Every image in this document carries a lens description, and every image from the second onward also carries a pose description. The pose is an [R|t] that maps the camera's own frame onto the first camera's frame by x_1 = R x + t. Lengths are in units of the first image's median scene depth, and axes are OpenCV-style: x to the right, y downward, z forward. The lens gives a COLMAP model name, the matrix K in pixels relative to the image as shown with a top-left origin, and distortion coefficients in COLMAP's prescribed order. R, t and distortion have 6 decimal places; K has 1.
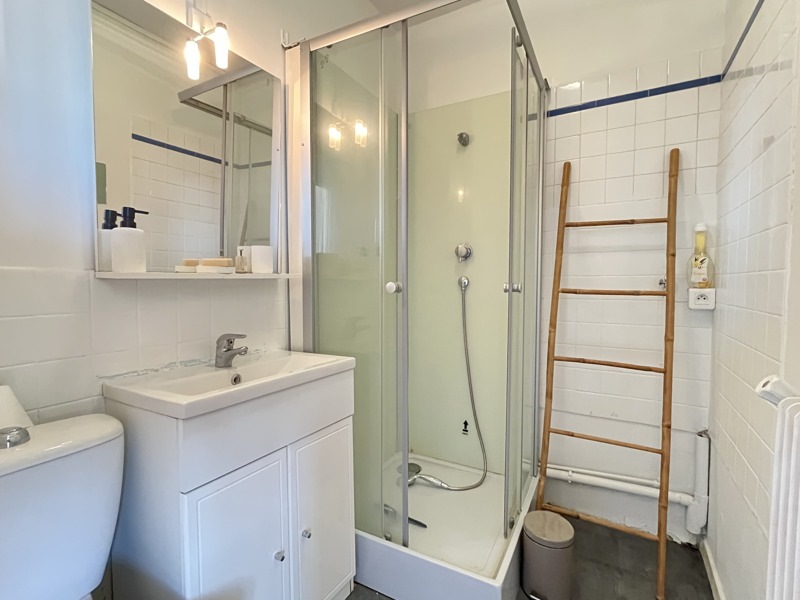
lens RADIAL K [[386.4, 0, 400.0], [0, 386.4, 300.0], [0, 0, 1]] dist [-0.002402, -0.000815]
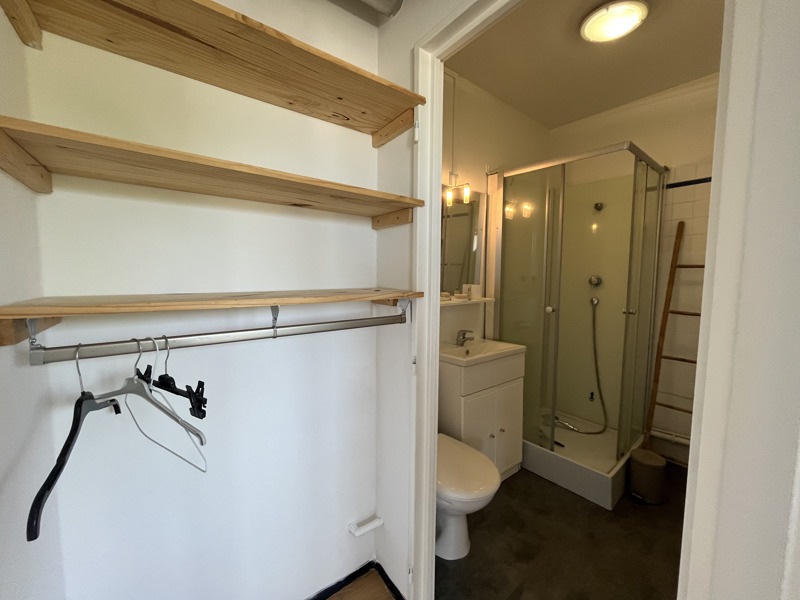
lens RADIAL K [[323.3, 0, 400.0], [0, 323.3, 300.0], [0, 0, 1]] dist [-0.001605, -0.000140]
pose [[0.930662, 0.031851, -0.364492, -0.107993], [-0.020622, 0.999186, 0.034657, -0.101423], [0.365299, -0.024737, 0.930561, -0.591755]]
